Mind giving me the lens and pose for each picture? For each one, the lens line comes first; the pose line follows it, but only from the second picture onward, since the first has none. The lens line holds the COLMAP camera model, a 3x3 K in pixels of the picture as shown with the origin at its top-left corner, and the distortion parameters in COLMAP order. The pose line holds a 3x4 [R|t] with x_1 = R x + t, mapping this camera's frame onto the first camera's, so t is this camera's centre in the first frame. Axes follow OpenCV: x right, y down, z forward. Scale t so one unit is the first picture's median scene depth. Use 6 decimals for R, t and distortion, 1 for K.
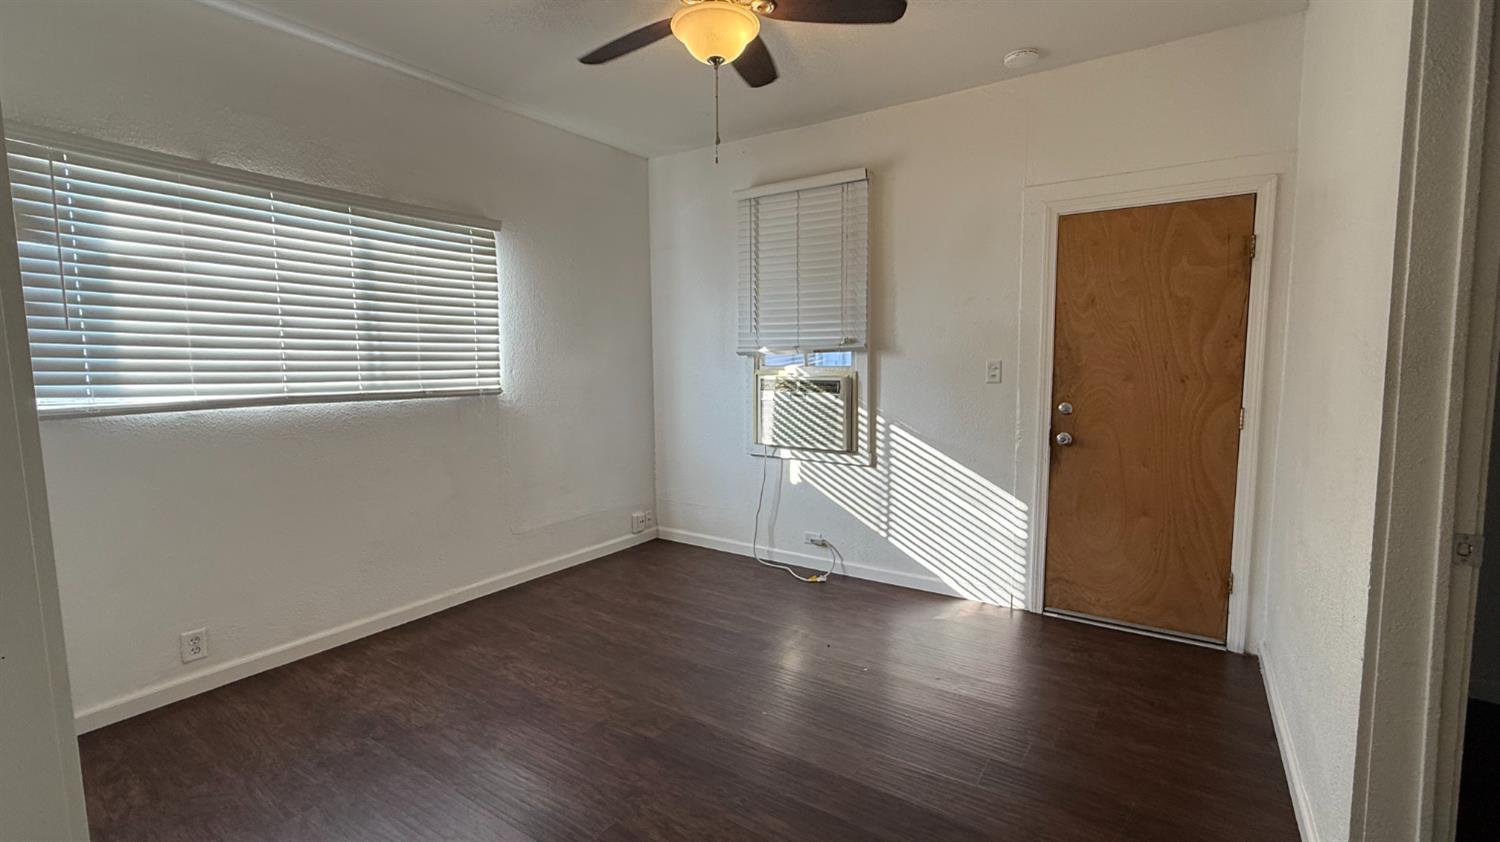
lens RADIAL K [[669.4, 0, 750.5], [0, 669.4, 422.1], [0, 0, 1]] dist [0.003701, 0.000644]
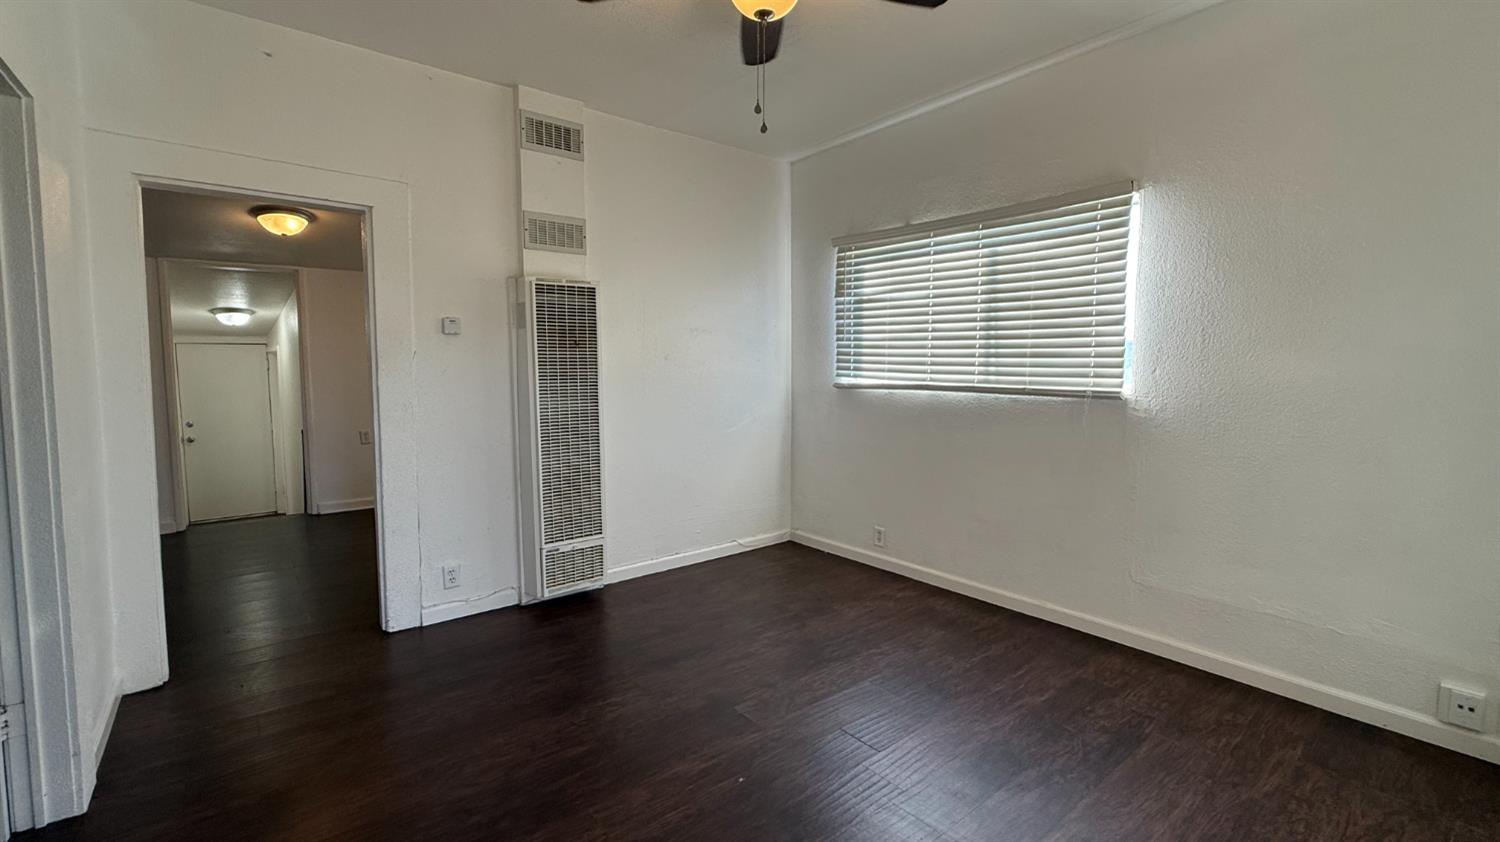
lens RADIAL K [[669.4, 0, 751.8], [0, 669.4, 419.3], [0, 0, 1]] dist [0.003701, 0.000644]
pose [[-0.320513, 0.088591, -0.943092, 0.619153], [-0.085311, 0.988871, 0.121884, -0.091995], [0.943395, 0.119521, -0.309389, 0.982449]]
